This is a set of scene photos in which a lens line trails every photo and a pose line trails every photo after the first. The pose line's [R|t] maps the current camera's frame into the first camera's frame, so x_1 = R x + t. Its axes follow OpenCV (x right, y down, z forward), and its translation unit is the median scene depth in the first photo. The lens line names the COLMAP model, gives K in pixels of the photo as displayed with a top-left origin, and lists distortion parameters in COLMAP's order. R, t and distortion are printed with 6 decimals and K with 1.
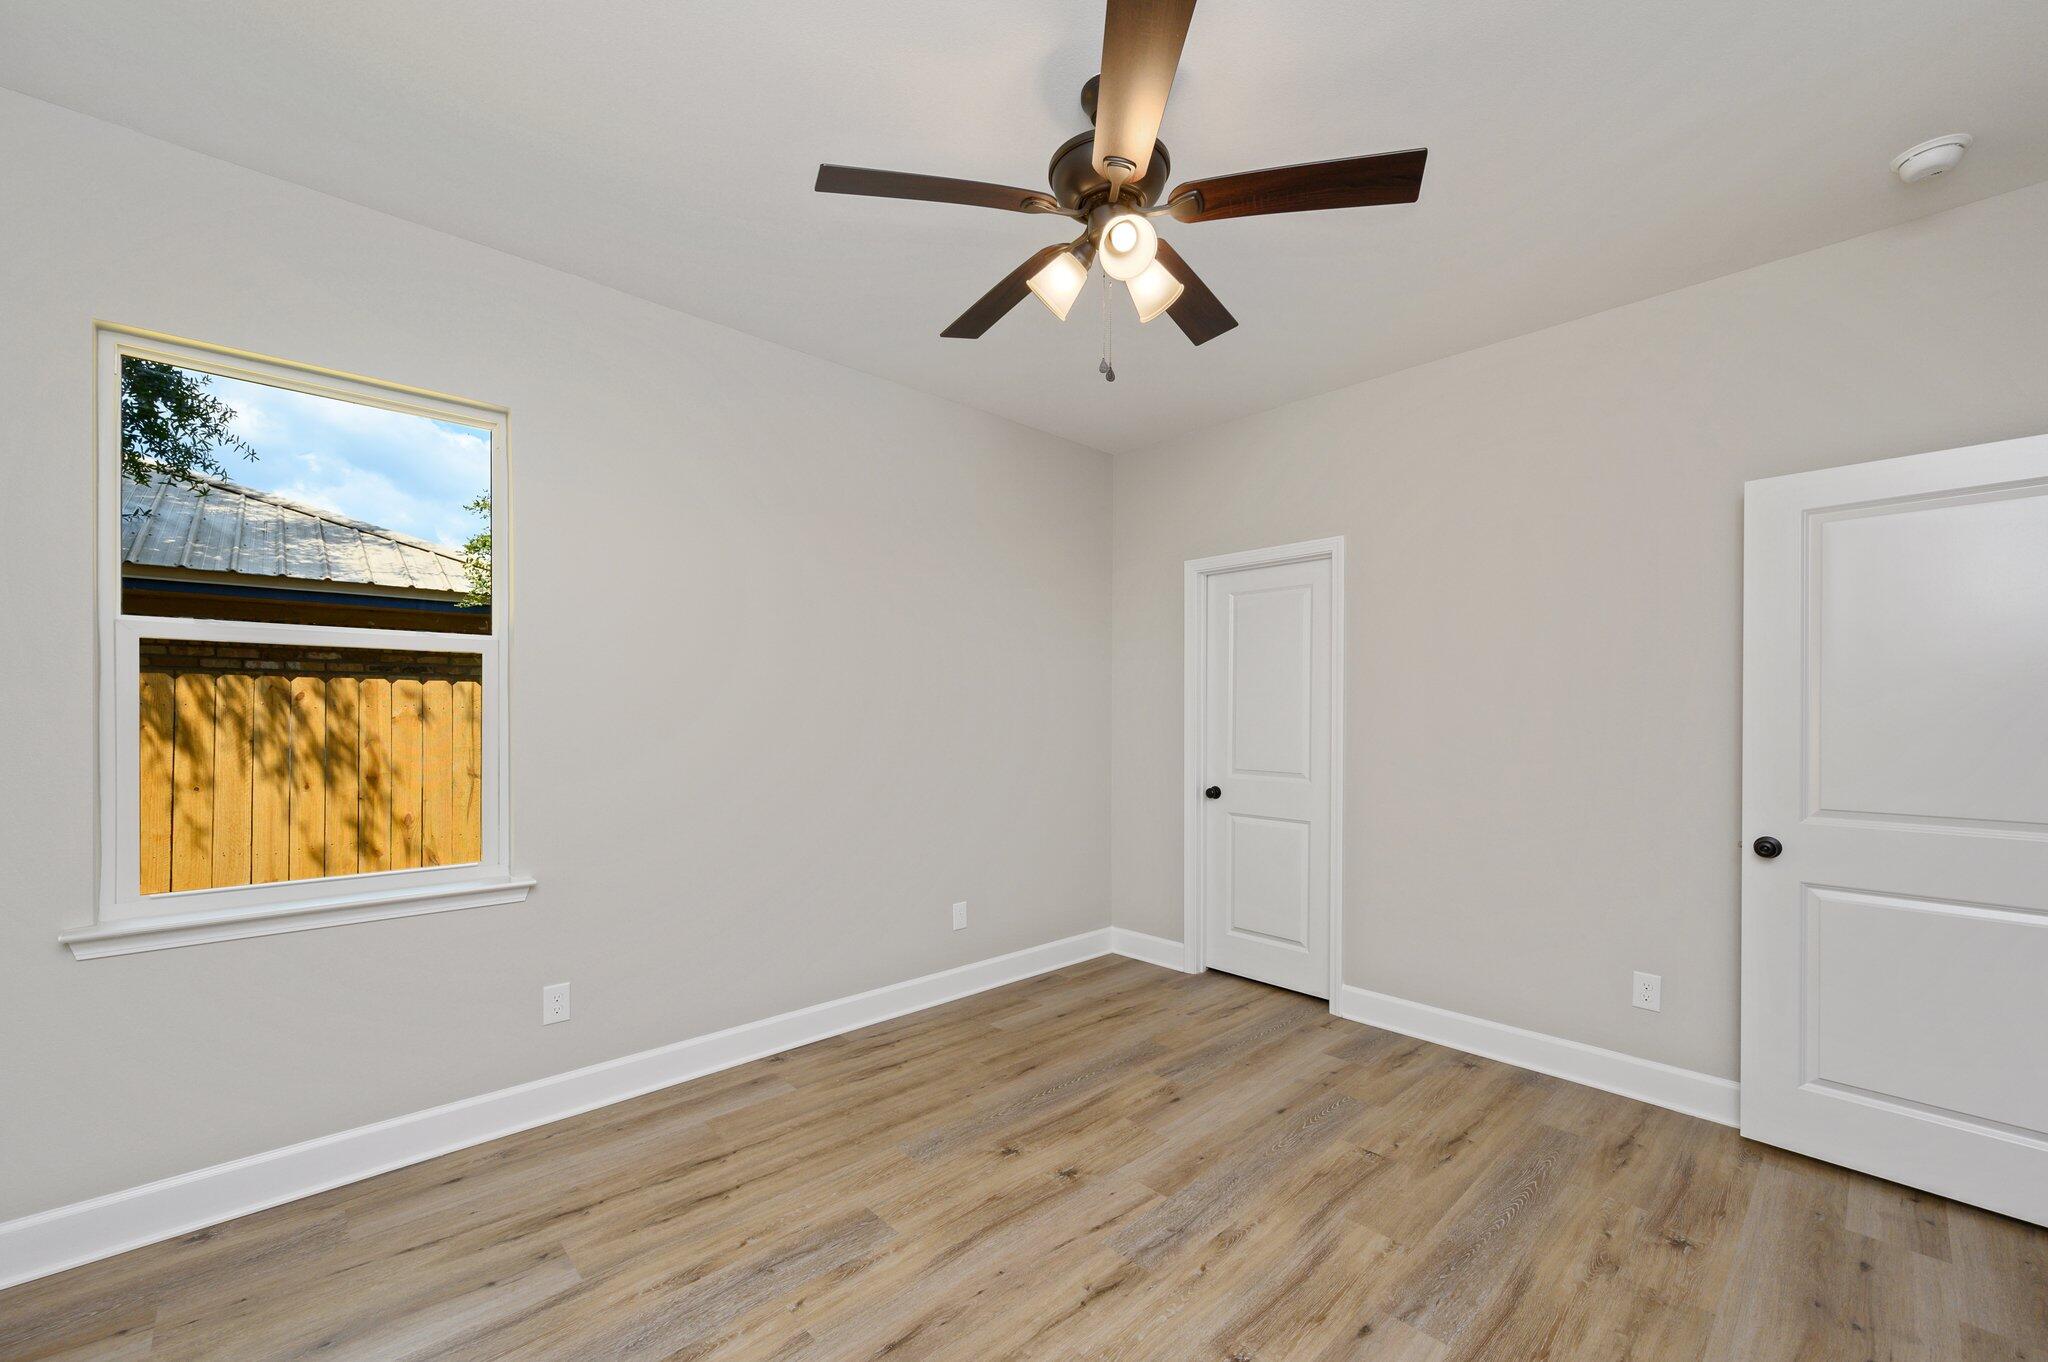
lens RADIAL K [[826.8, 0, 1024.8], [0, 826.8, 679.7], [0, 0, 1]] dist [-0.002379, -0.000149]
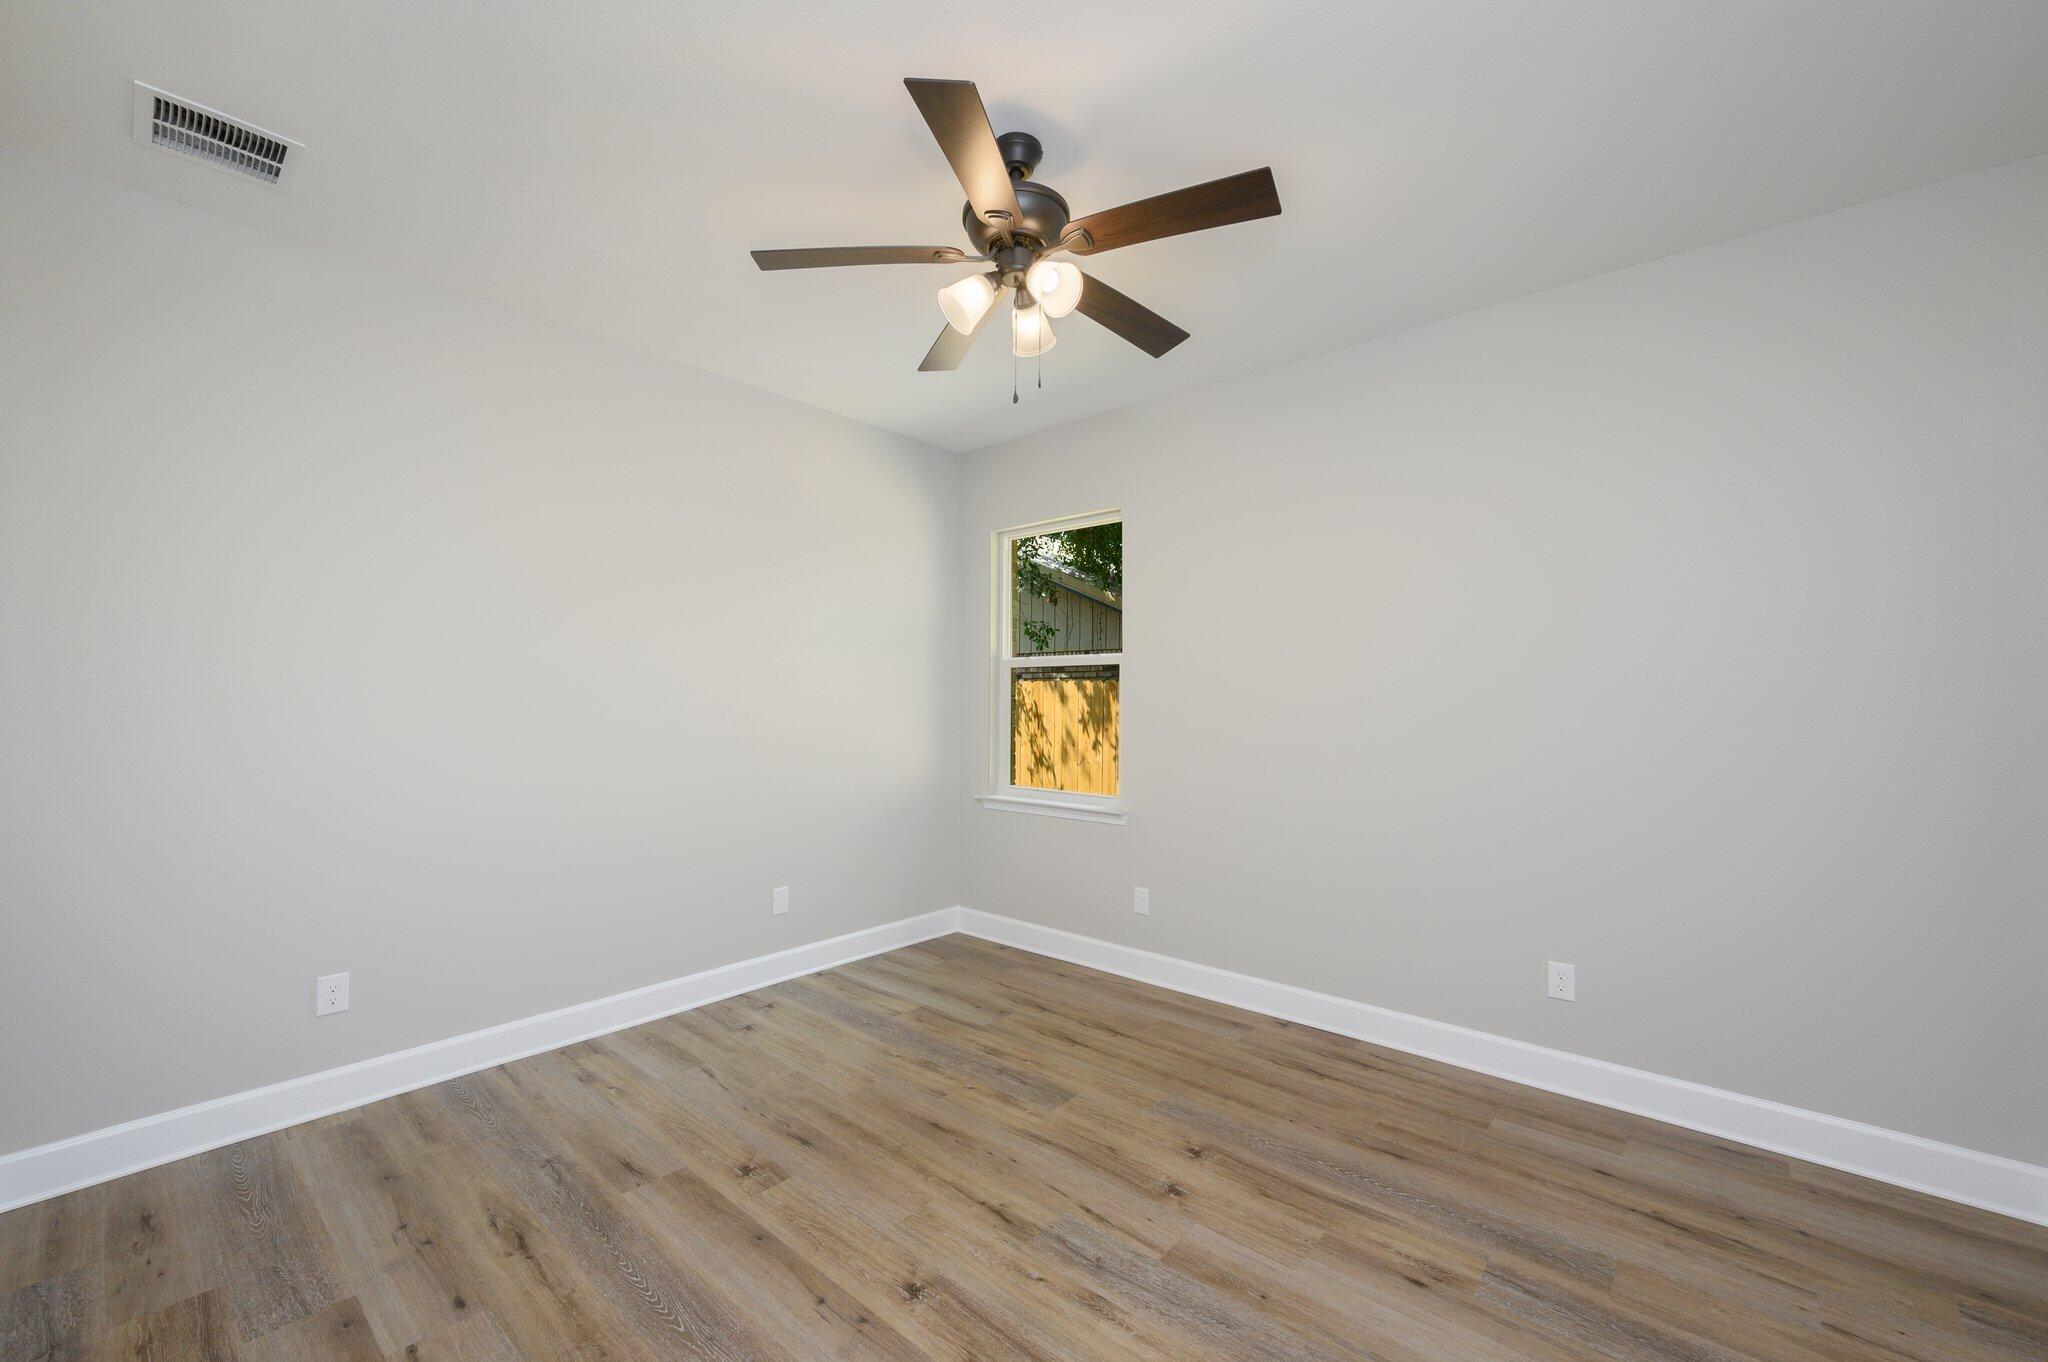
lens RADIAL K [[826.8, 0, 1025.7], [0, 826.8, 700.4], [0, 0, 1]] dist [-0.002379, -0.000149]
pose [[0.093585, -0.002332, -0.995609, 0.946067], [0.031758, 0.999495, 0.000645, 0.035070], [0.995105, -0.031679, 0.093612, 0.742136]]
